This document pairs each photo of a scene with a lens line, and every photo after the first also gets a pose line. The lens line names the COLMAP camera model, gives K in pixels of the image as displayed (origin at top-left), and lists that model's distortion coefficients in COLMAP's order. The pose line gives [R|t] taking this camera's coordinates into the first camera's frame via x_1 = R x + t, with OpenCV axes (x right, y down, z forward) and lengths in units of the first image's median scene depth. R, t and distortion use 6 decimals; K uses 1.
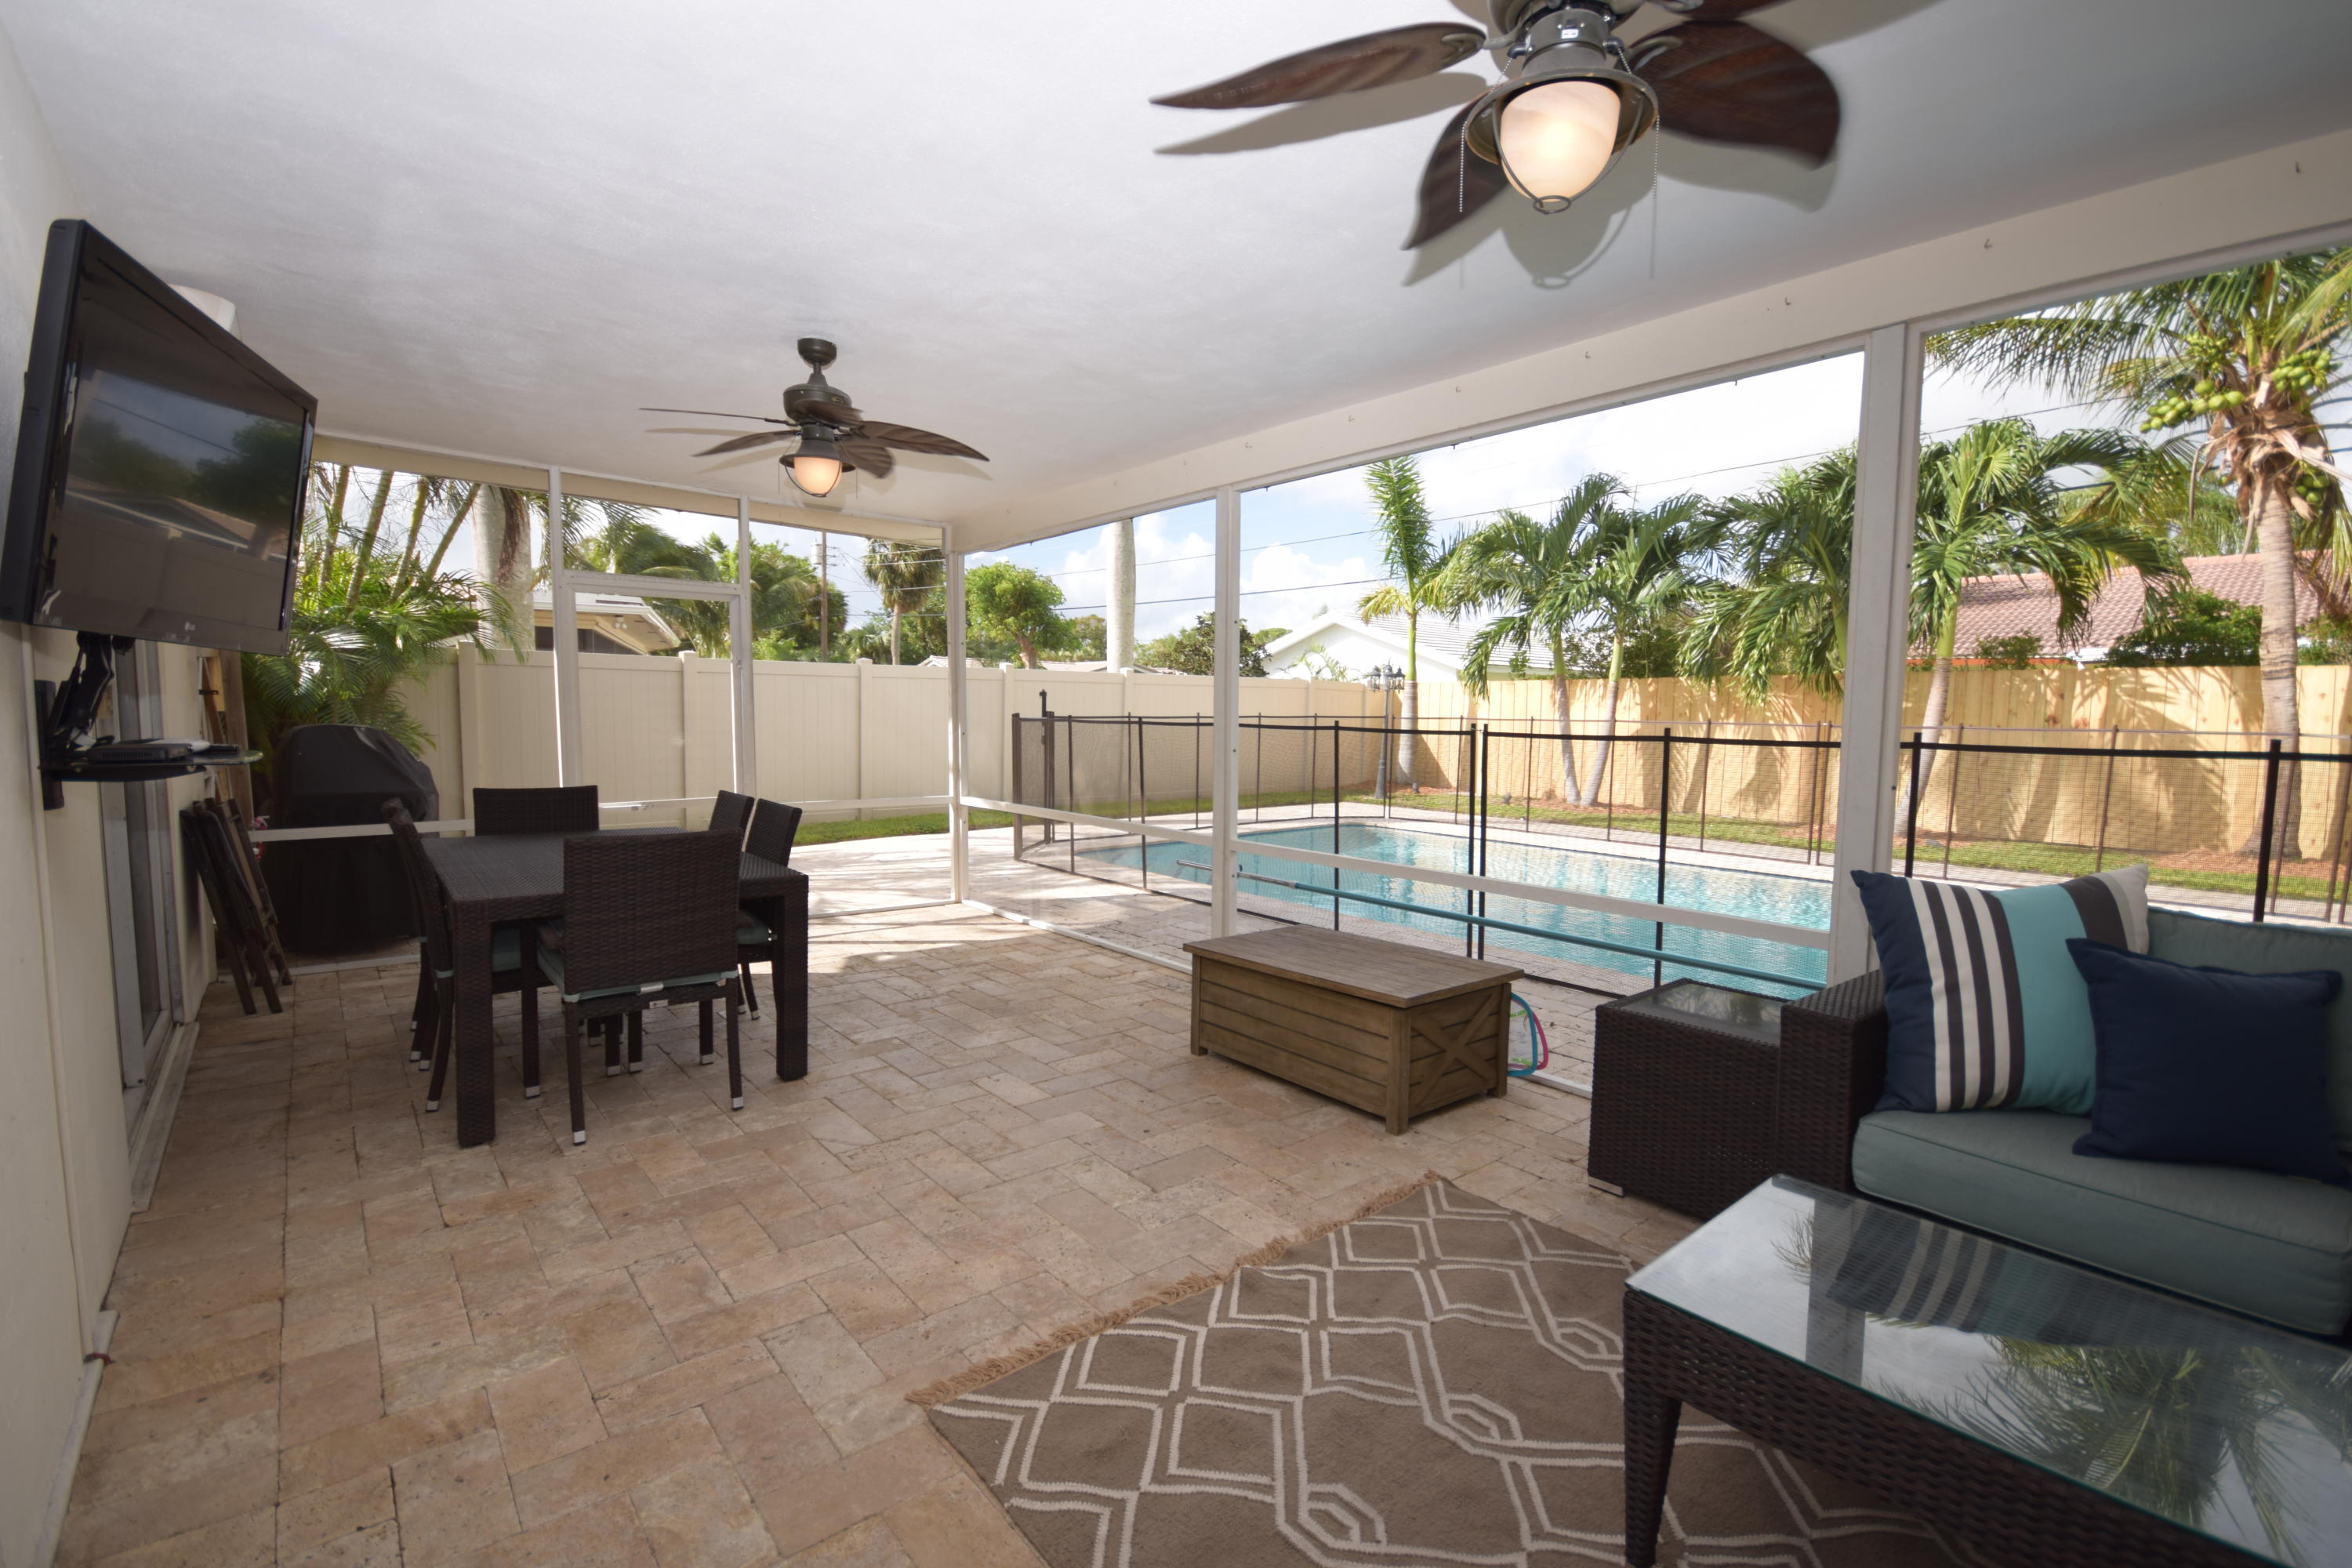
lens RADIAL K [[1033.7, 0, 1180.3], [0, 1033.7, 785.0], [0, 0, 1]] dist [0.014883, -0.014671]
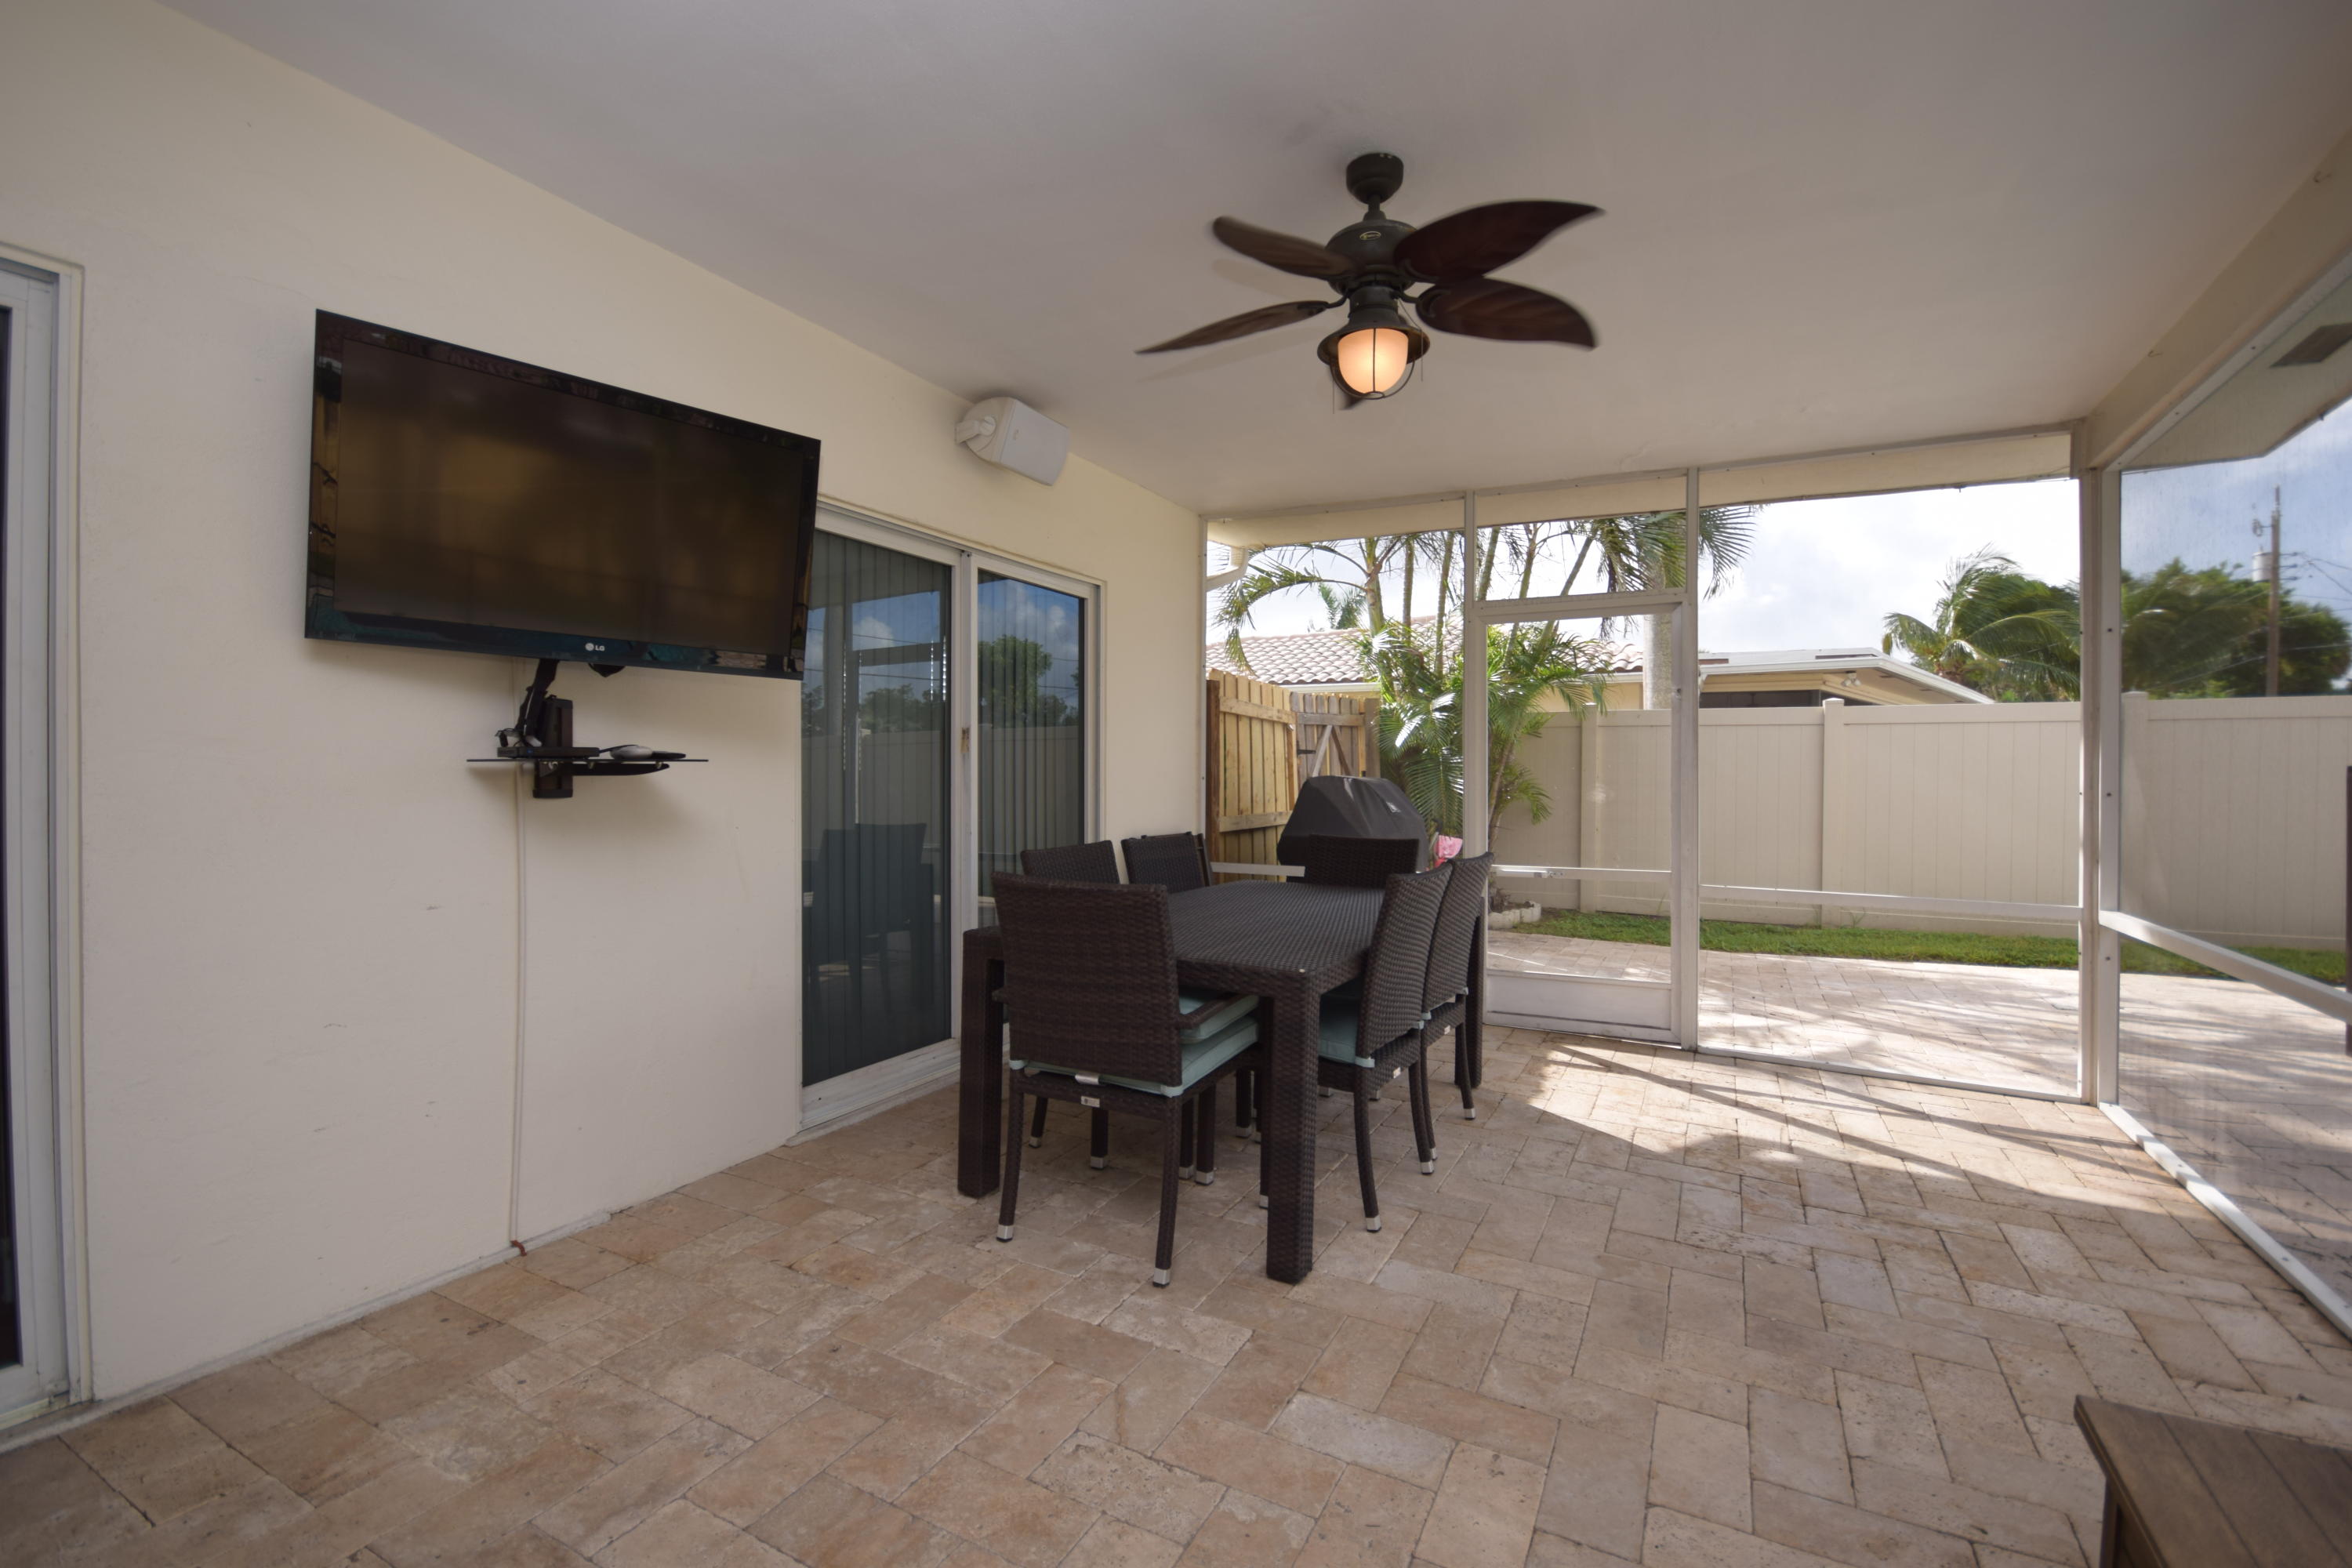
lens RADIAL K [[1033.7, 0, 1180.3], [0, 1033.7, 785.0], [0, 0, 1]] dist [0.014883, -0.014671]
pose [[0.383492, 0.003981, -0.923535, 0.225502], [-0.074690, 0.996849, -0.026717, -0.009584], [0.920519, 0.079225, 0.382581, 0.701416]]
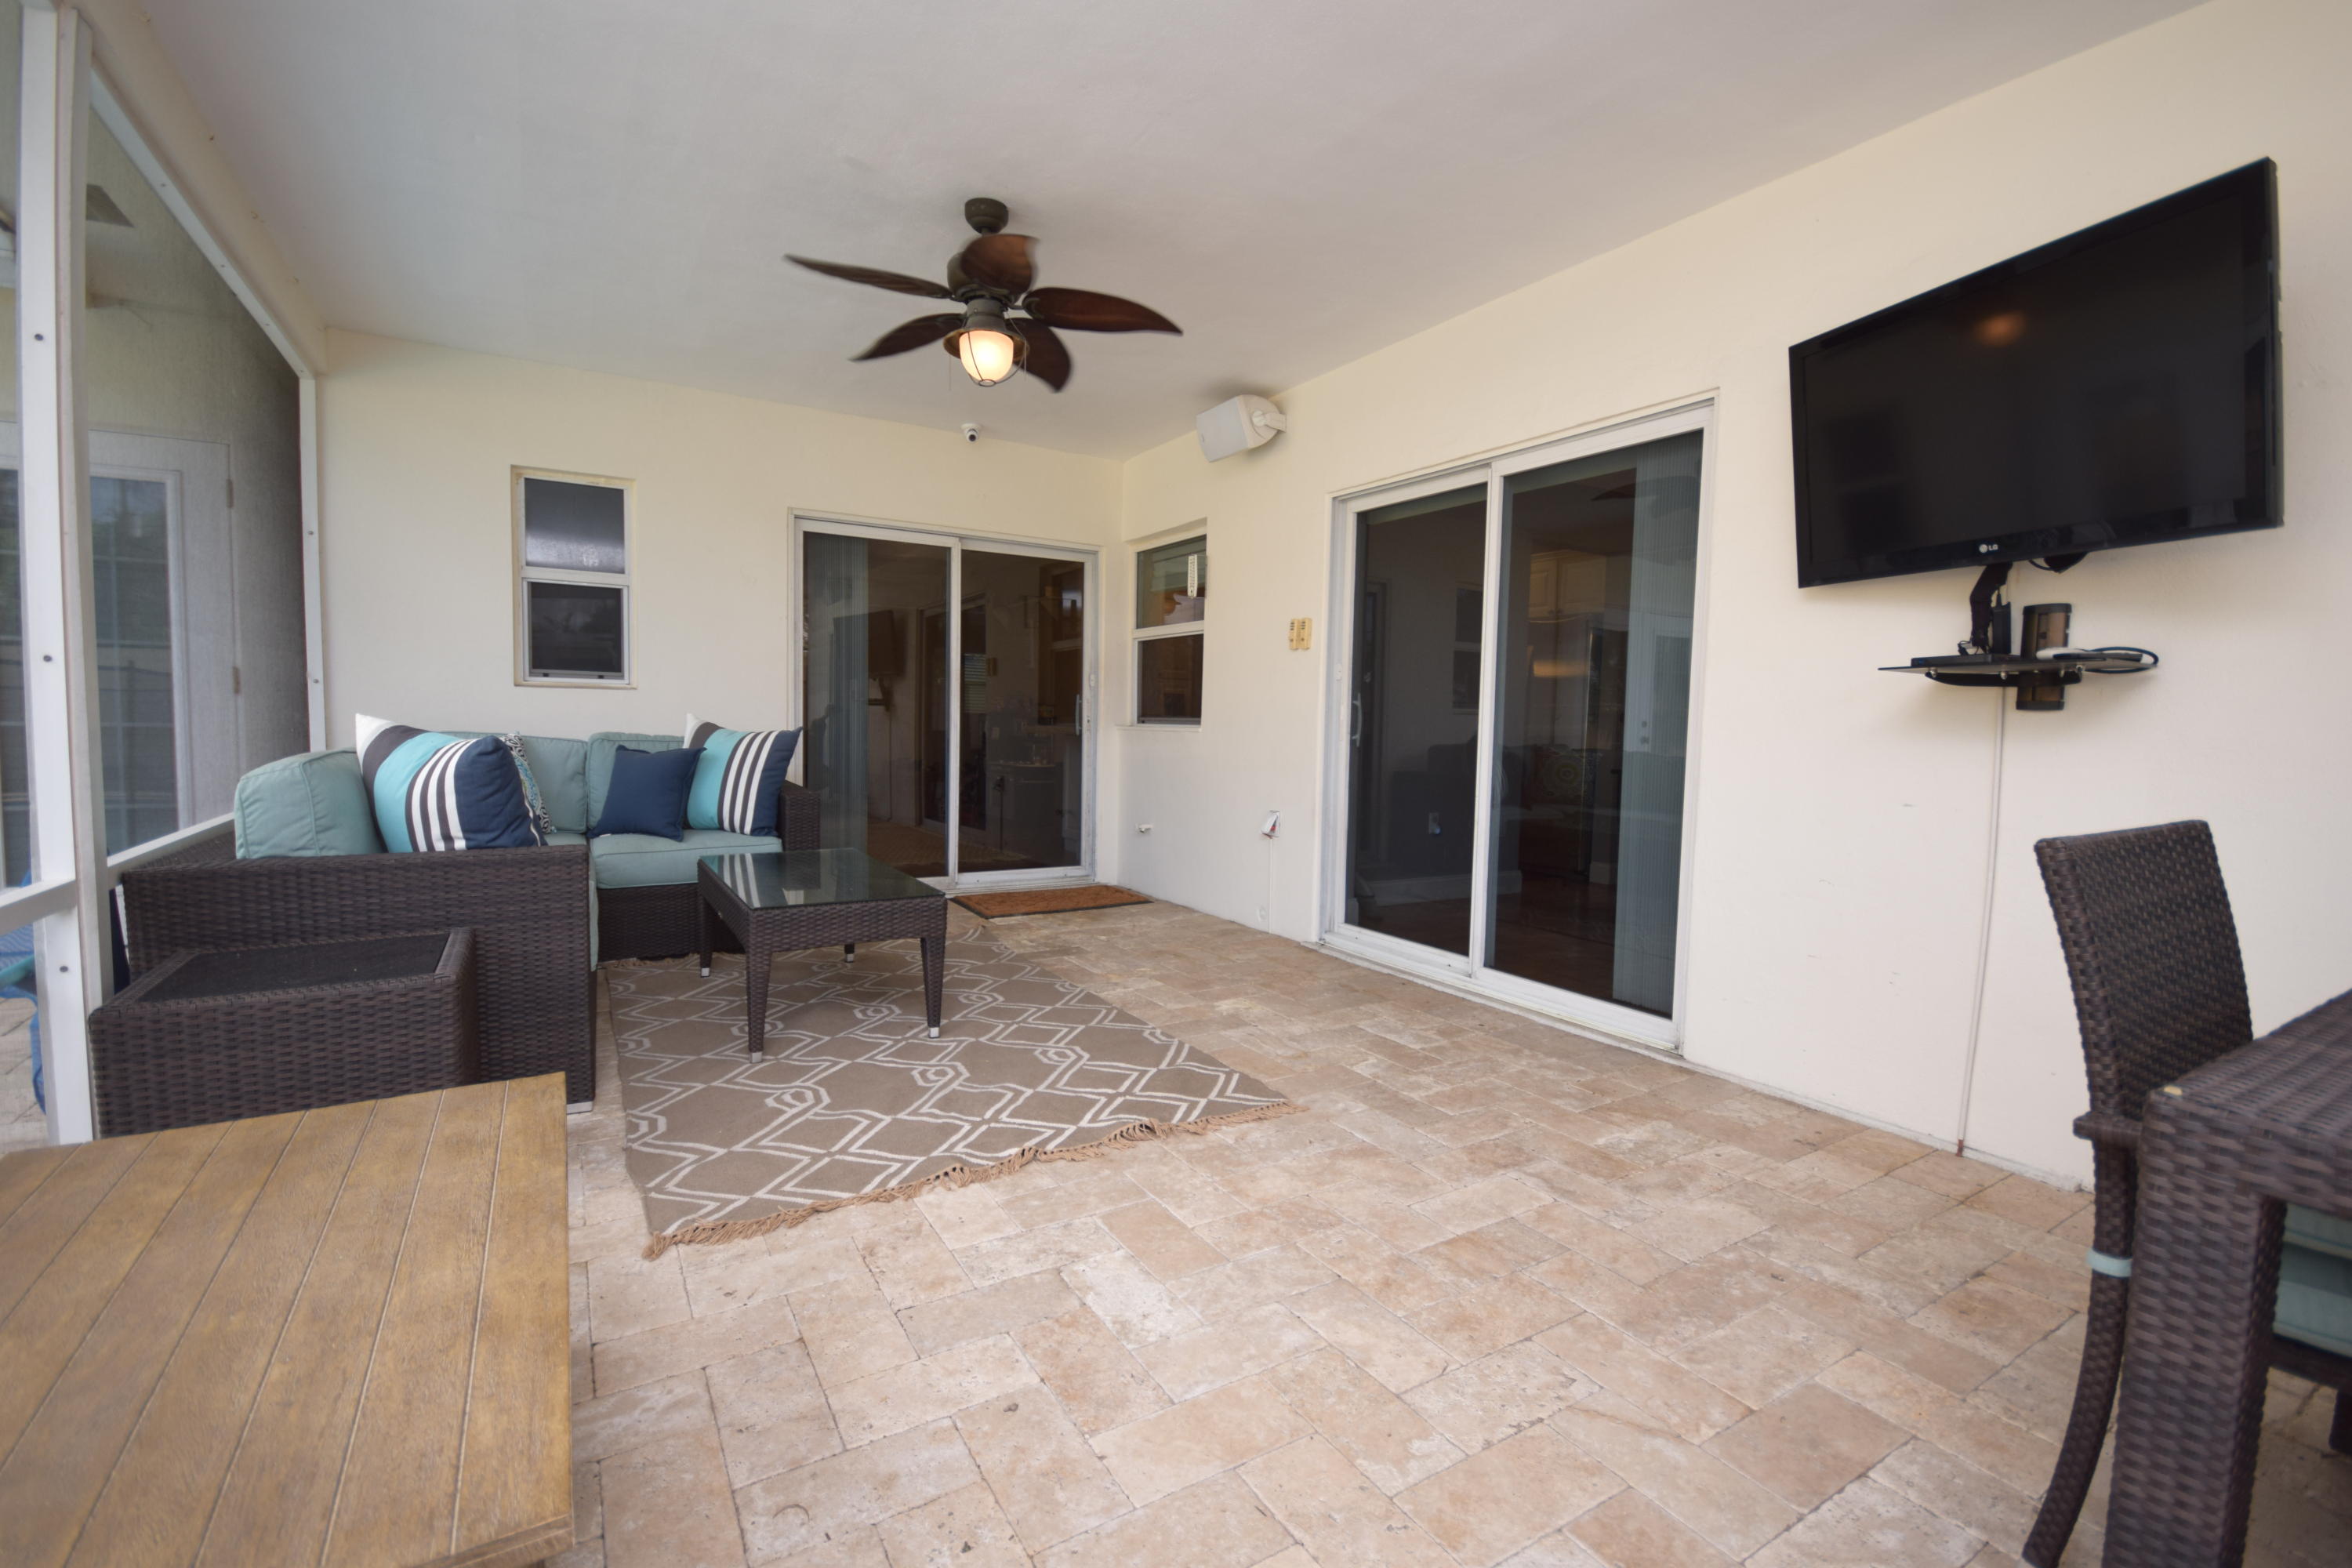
lens RADIAL K [[1033.7, 0, 1180.3], [0, 1033.7, 785.0], [0, 0, 1]] dist [0.014883, -0.014671]
pose [[-0.988906, -0.037675, 0.143686, -0.159558], [-0.017581, 0.990188, 0.138631, -0.023577], [-0.147500, 0.134567, -0.979865, 1.349143]]
